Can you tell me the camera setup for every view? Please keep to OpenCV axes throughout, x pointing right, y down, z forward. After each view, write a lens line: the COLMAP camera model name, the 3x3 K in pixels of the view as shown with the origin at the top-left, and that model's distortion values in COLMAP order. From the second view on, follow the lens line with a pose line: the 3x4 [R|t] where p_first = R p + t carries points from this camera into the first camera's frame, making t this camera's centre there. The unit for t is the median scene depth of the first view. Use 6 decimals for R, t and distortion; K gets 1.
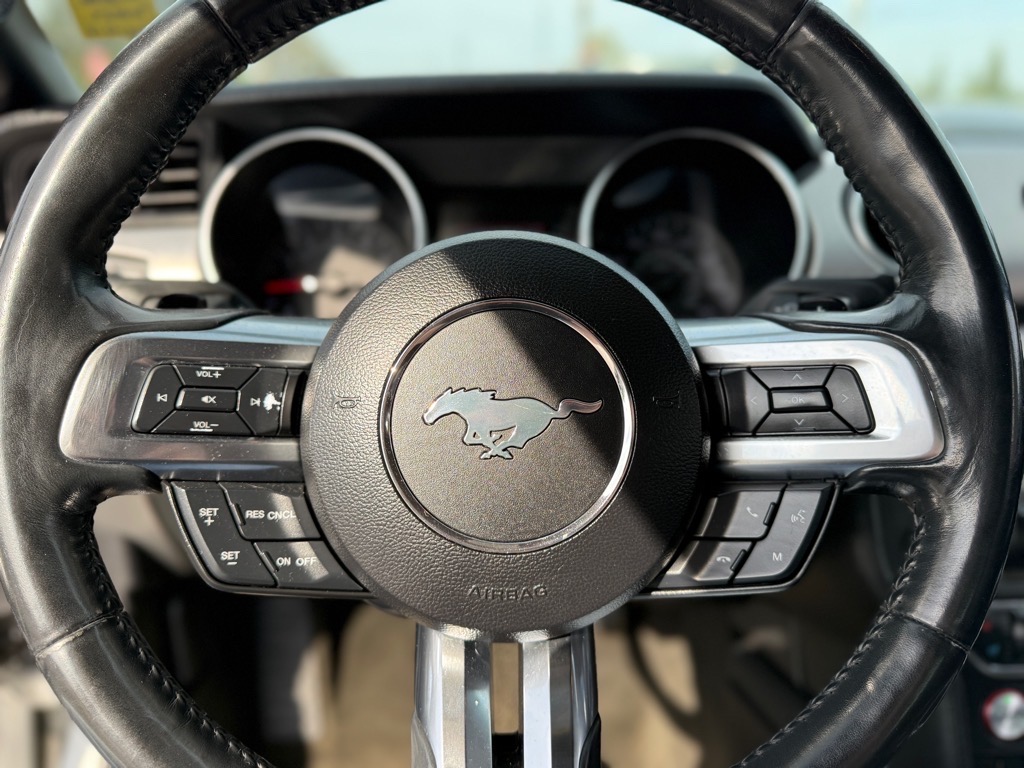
lens RADIAL K [[785.7, 0, 511.8], [0, 785.7, 385.5], [0, 0, 1]] dist [0.013999, -0.056690]
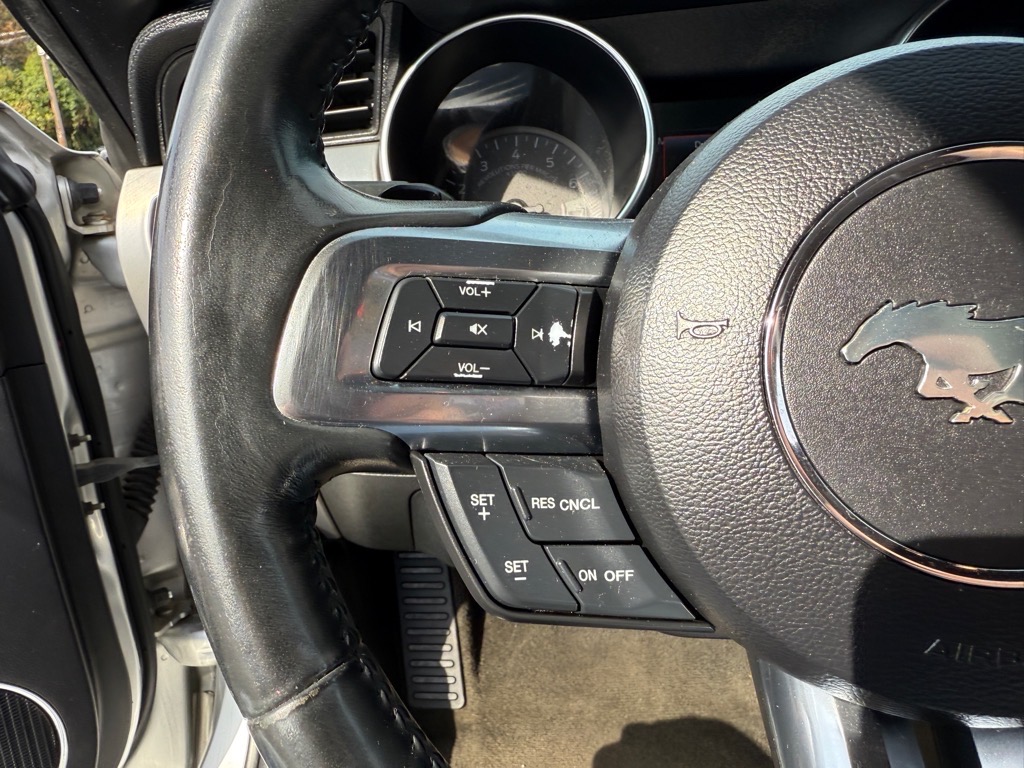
lens RADIAL K [[733.9, 0, 462.7], [0, 733.9, 382.9], [0, 0, 1]] dist [0.022929, -0.030927]
pose [[0.986109, -0.002218, -0.166086, -0.300828], [0.009877, 0.998924, 0.045303, 0.035075], [0.165807, -0.046314, 0.985070, 0.398038]]
